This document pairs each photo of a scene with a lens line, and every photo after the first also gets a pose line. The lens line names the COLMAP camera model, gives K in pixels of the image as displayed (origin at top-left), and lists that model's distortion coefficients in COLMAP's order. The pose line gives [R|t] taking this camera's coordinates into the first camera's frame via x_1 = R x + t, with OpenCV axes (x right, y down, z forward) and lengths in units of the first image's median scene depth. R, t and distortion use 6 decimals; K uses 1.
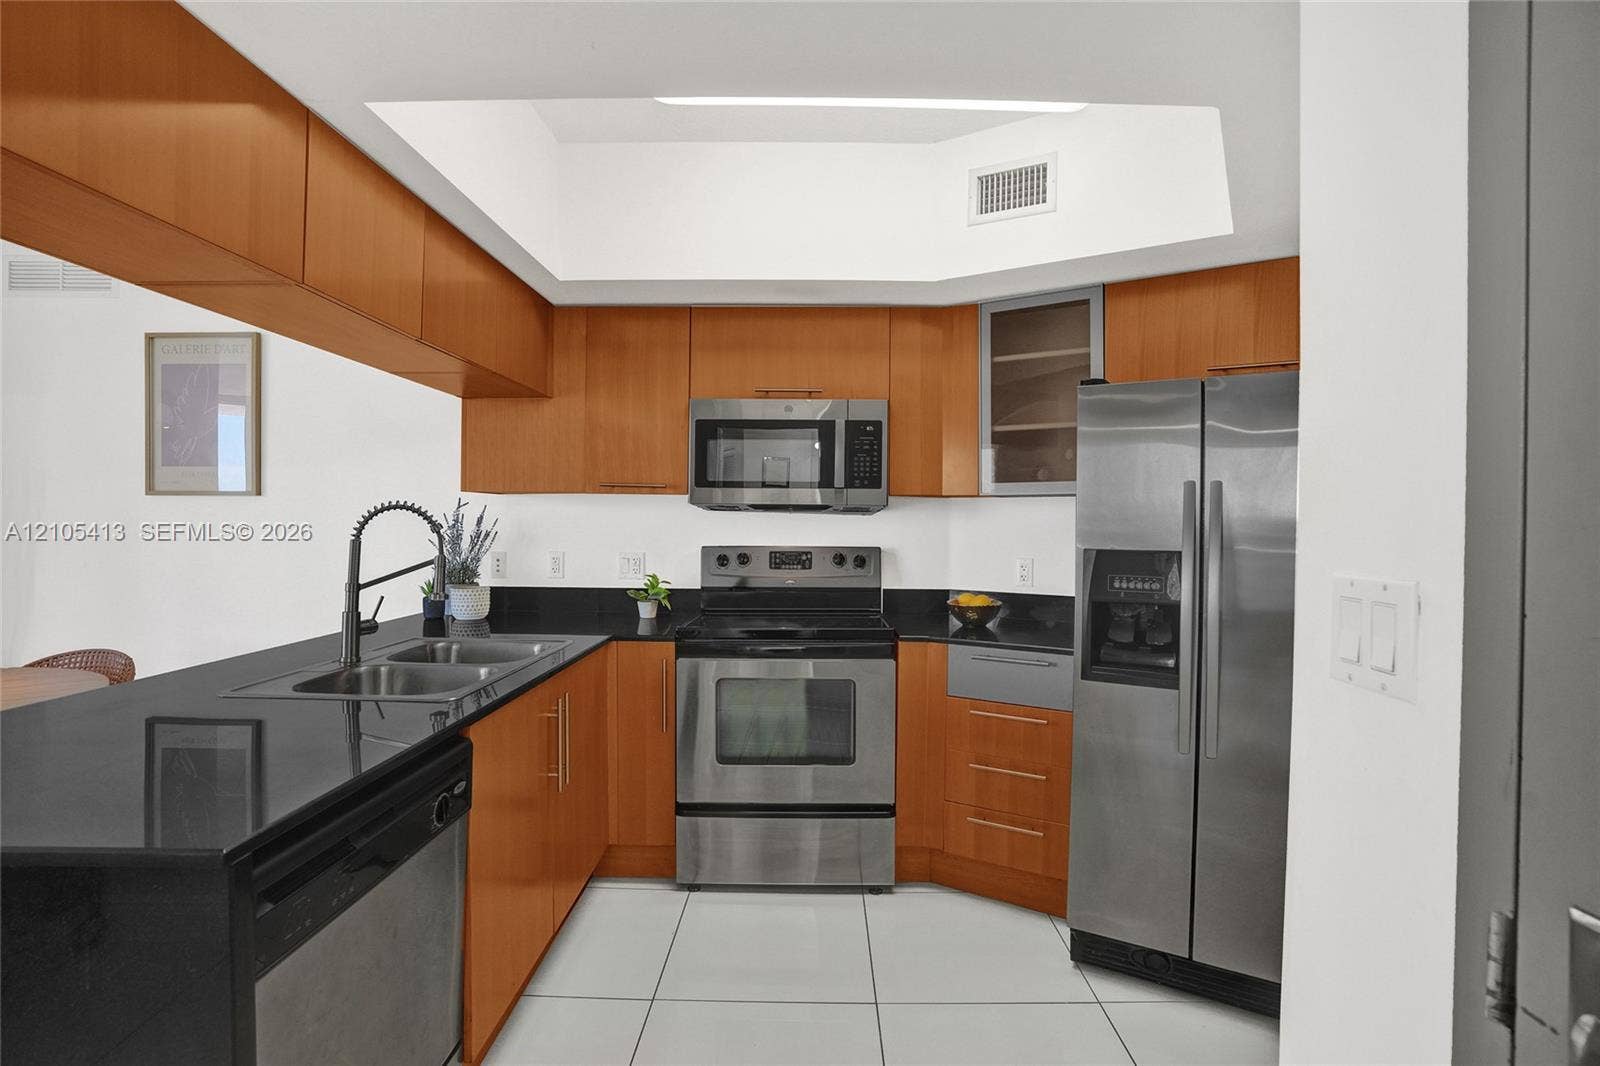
lens RADIAL K [[809.5, 0, 838.5], [0, 809.5, 526.6], [0, 0, 1]] dist [-0.078682, 0.037281]
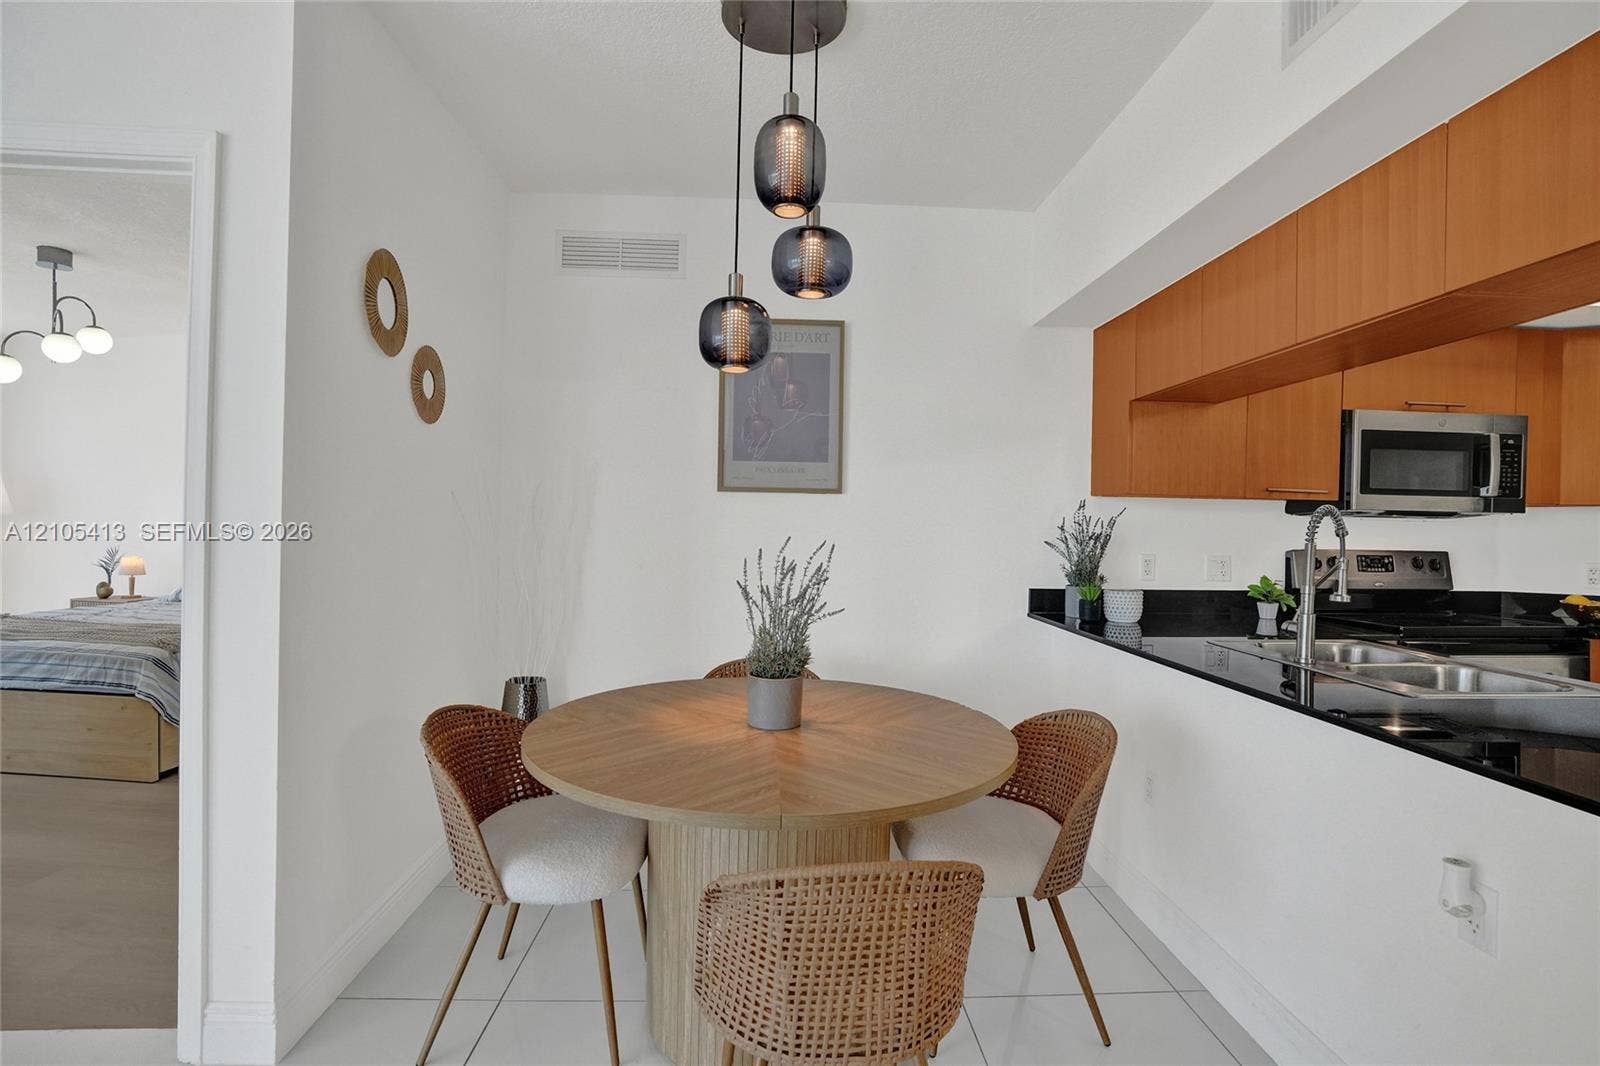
lens RADIAL K [[809.5, 0, 838.5], [0, 809.5, 526.6], [0, 0, 1]] dist [-0.078682, 0.037281]
pose [[0.996486, 0.009090, 0.083262, -0.847912], [-0.008572, 0.999942, -0.006580, 0.006019], [-0.083317, 0.005843, 0.996506, 0.034112]]
